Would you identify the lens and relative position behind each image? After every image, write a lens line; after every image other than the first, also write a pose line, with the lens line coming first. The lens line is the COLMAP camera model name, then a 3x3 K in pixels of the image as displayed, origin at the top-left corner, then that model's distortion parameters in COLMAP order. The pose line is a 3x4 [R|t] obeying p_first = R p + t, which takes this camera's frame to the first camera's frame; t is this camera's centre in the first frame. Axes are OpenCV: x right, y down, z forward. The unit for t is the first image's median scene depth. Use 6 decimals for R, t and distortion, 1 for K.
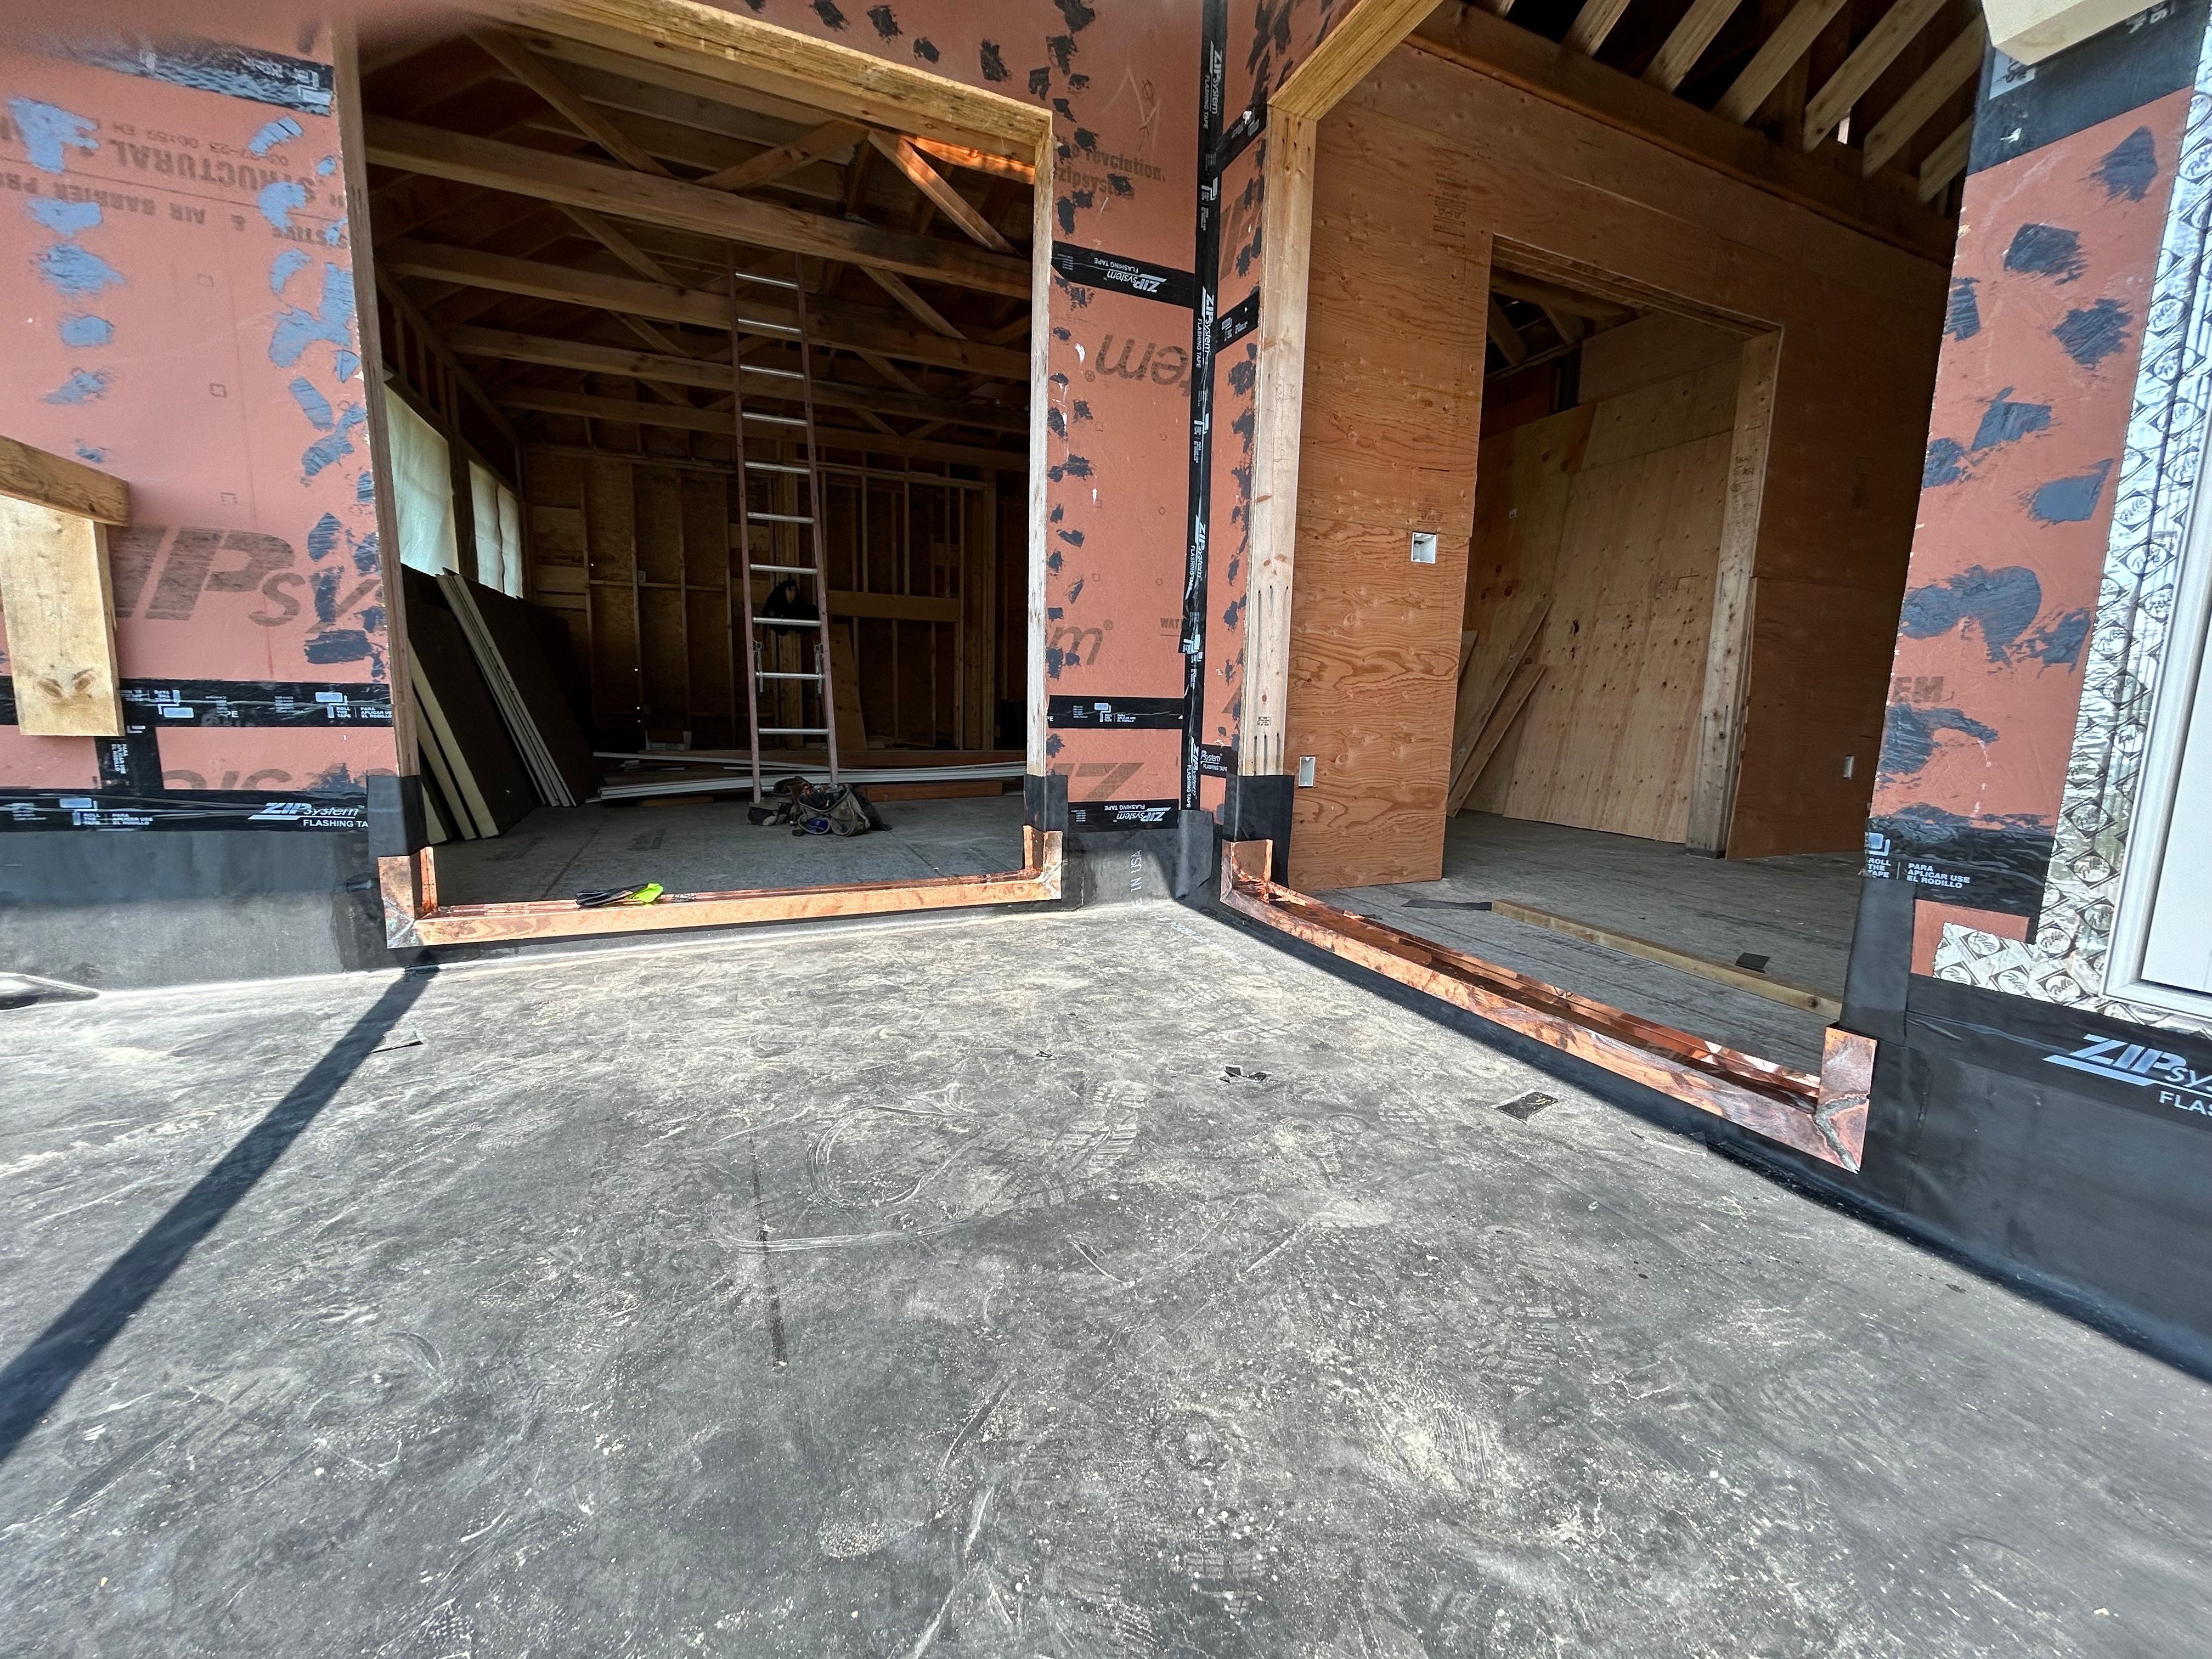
lens RADIAL K [[910.2, 0, 1106.0], [0, 910.2, 829.5], [0, 0, 1]] dist [0.001117, 0.000035]
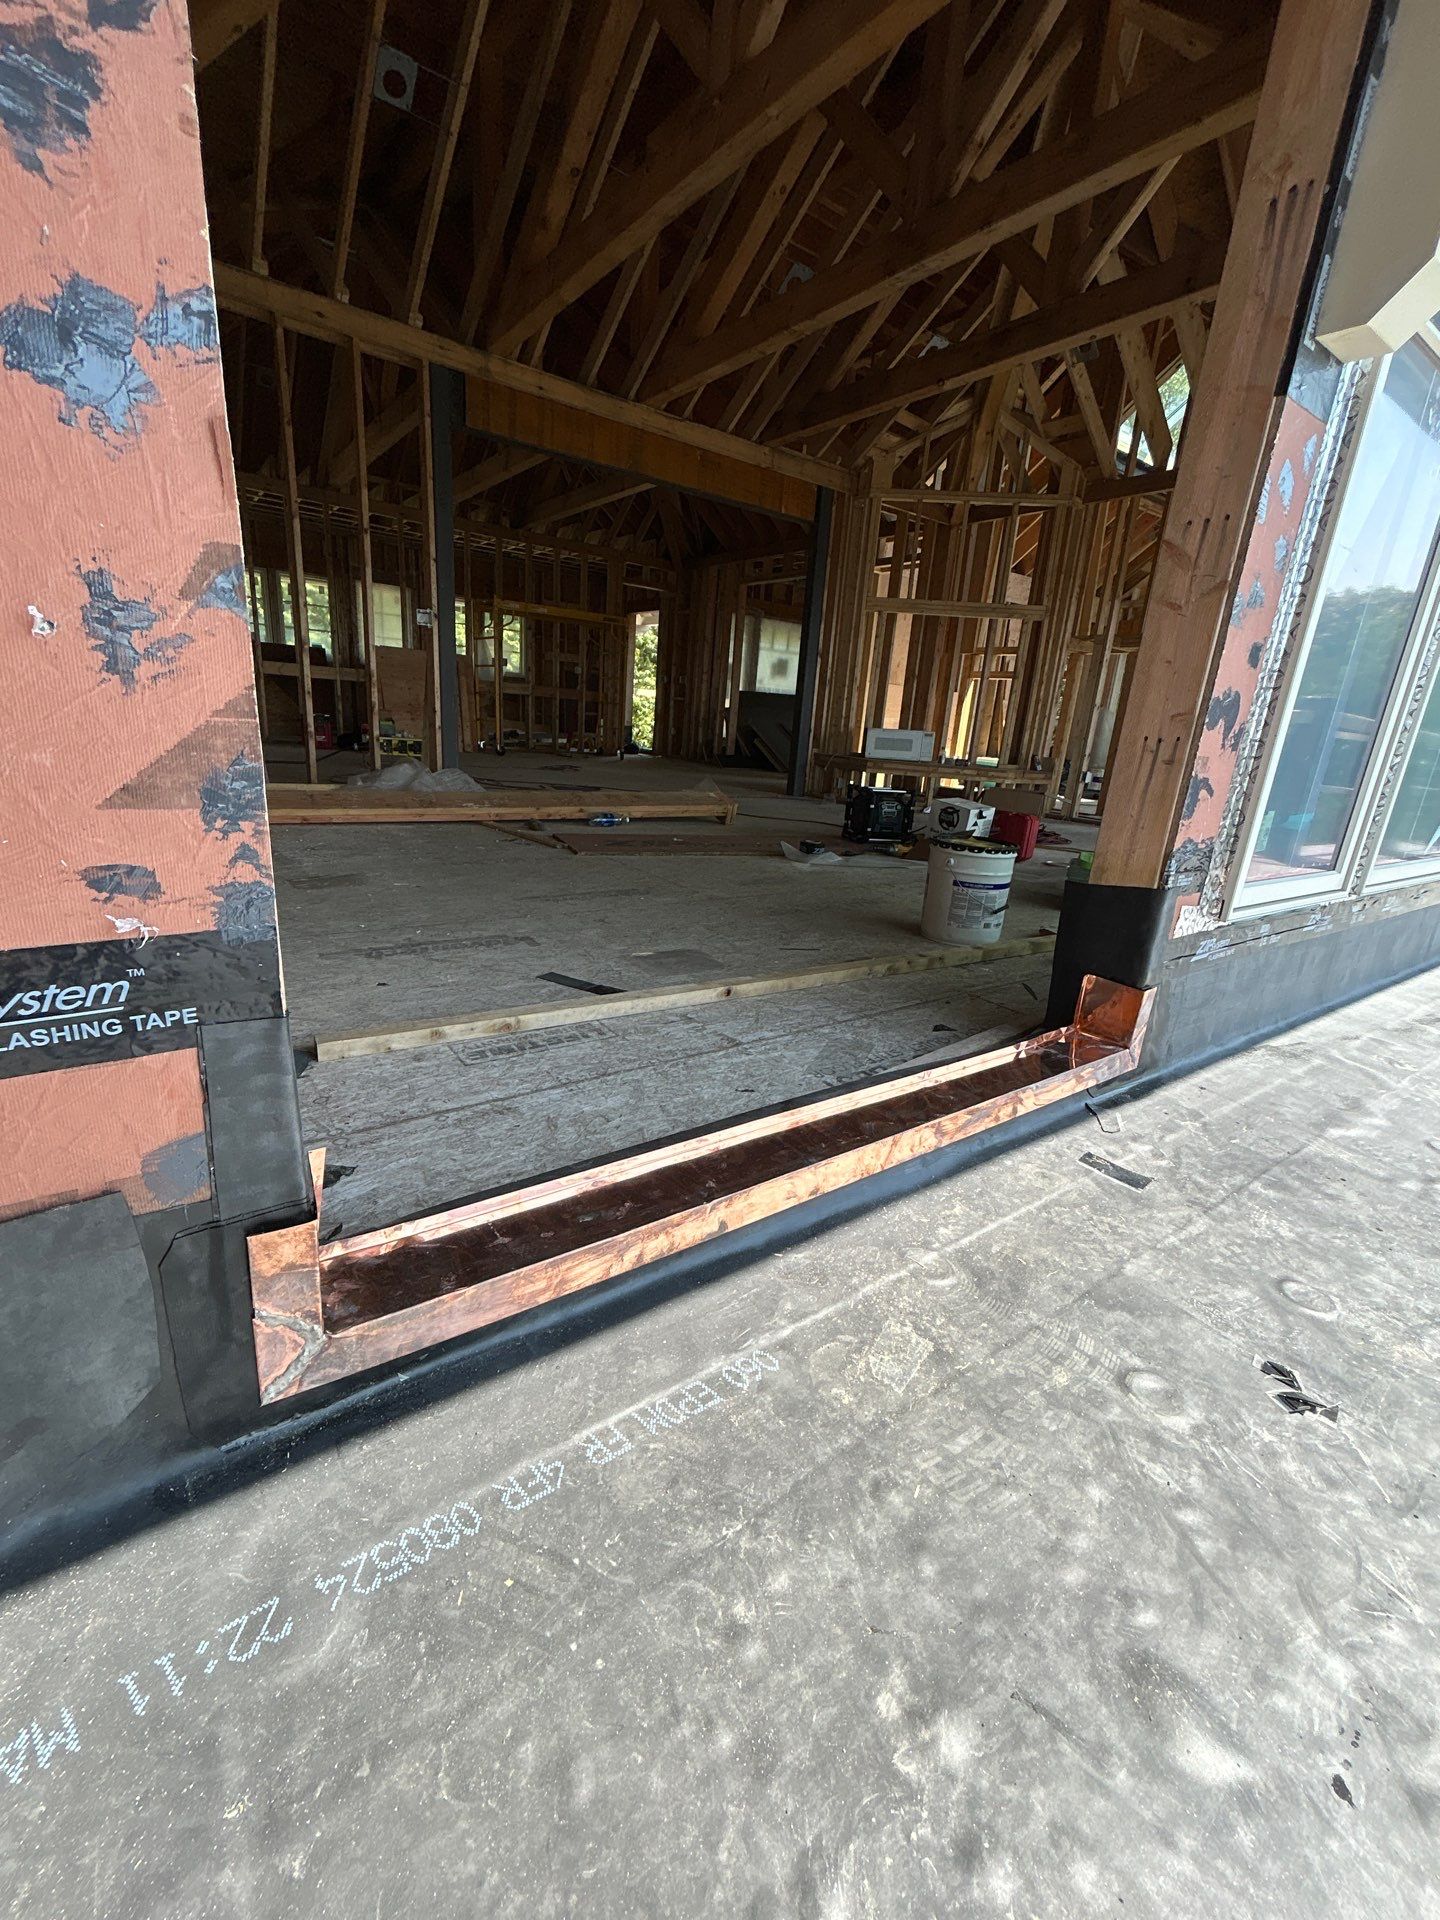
lens RADIAL K [[790.0, 0, 720.0], [0, 790.0, 960.0], [0, 0, 1]] dist [0.001117, 0.000035]
pose [[-0.221719, -0.323801, 0.919779, -0.183033], [0.062766, 0.936561, 0.344839, -0.247015], [-0.973089, 0.134188, -0.187329, 1.440098]]
